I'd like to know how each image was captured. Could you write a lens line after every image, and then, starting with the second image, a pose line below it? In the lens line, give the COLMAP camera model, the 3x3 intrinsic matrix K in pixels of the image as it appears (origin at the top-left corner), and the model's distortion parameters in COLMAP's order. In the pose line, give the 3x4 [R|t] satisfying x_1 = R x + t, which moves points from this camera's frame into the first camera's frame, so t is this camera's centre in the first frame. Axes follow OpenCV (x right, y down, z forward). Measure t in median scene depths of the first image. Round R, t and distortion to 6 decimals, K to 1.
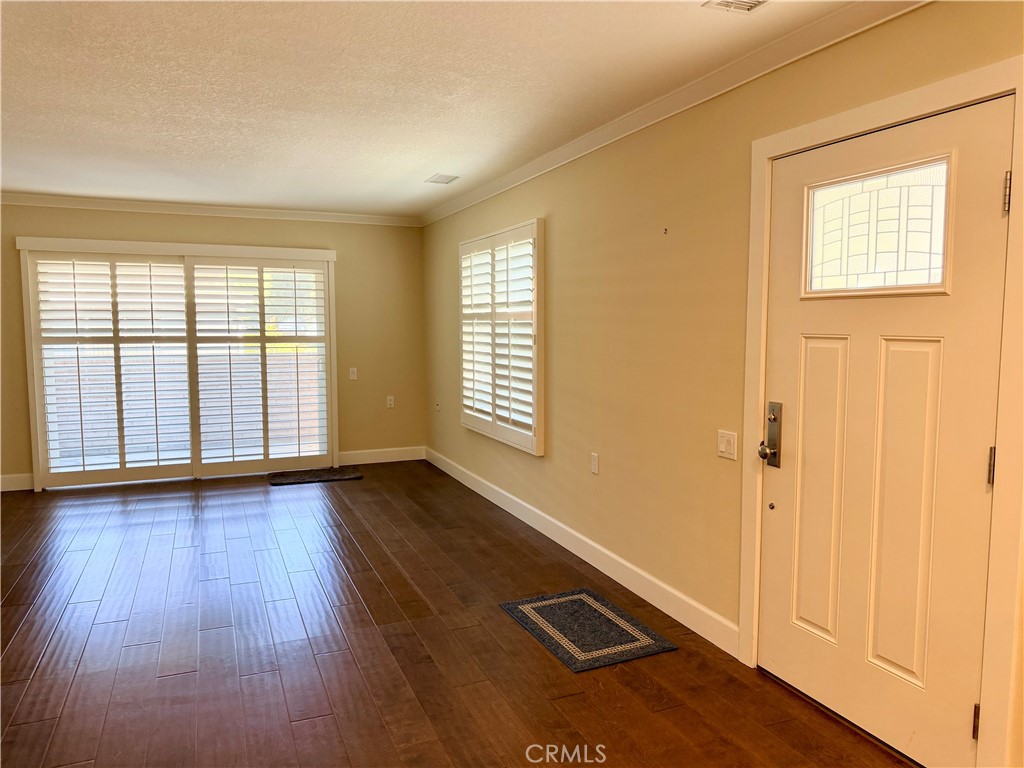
lens RADIAL K [[704.3, 0, 518.8], [0, 704.3, 385.8], [0, 0, 1]] dist [0.058901, -0.096689]
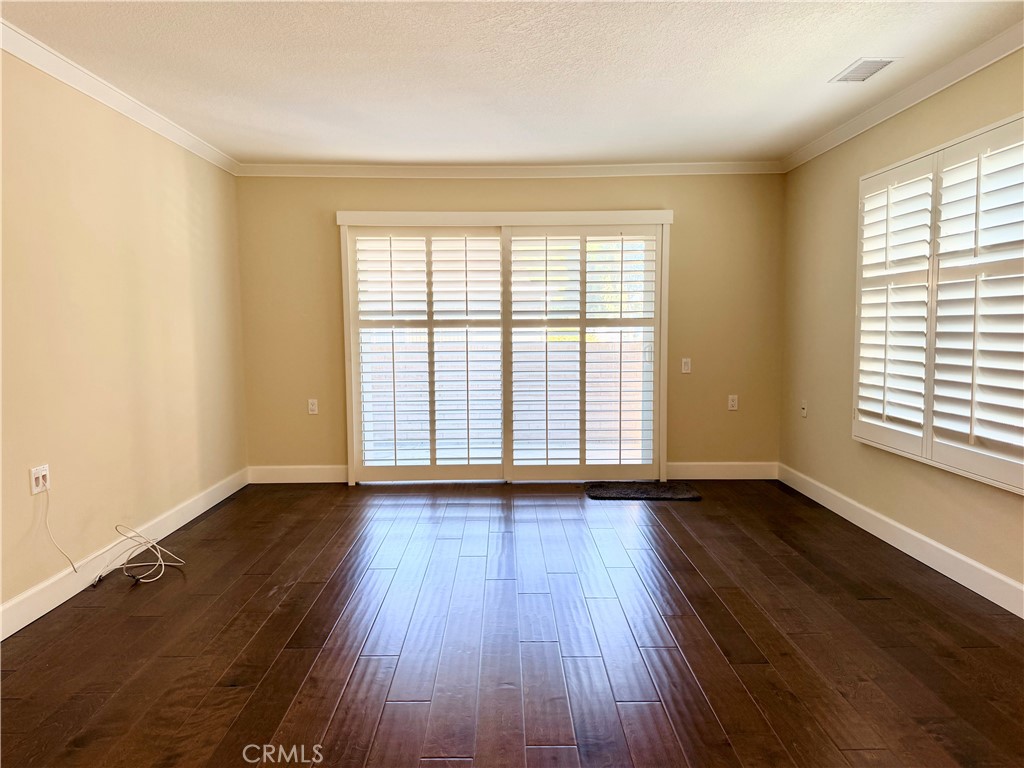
lens RADIAL K [[704.3, 0, 518.8], [0, 704.3, 385.8], [0, 0, 1]] dist [0.058901, -0.096689]
pose [[0.922945, 0.024211, -0.384170, -0.115767], [-0.024576, 0.999690, 0.003960, 0.008483], [0.384146, 0.005787, 0.923254, 0.214581]]
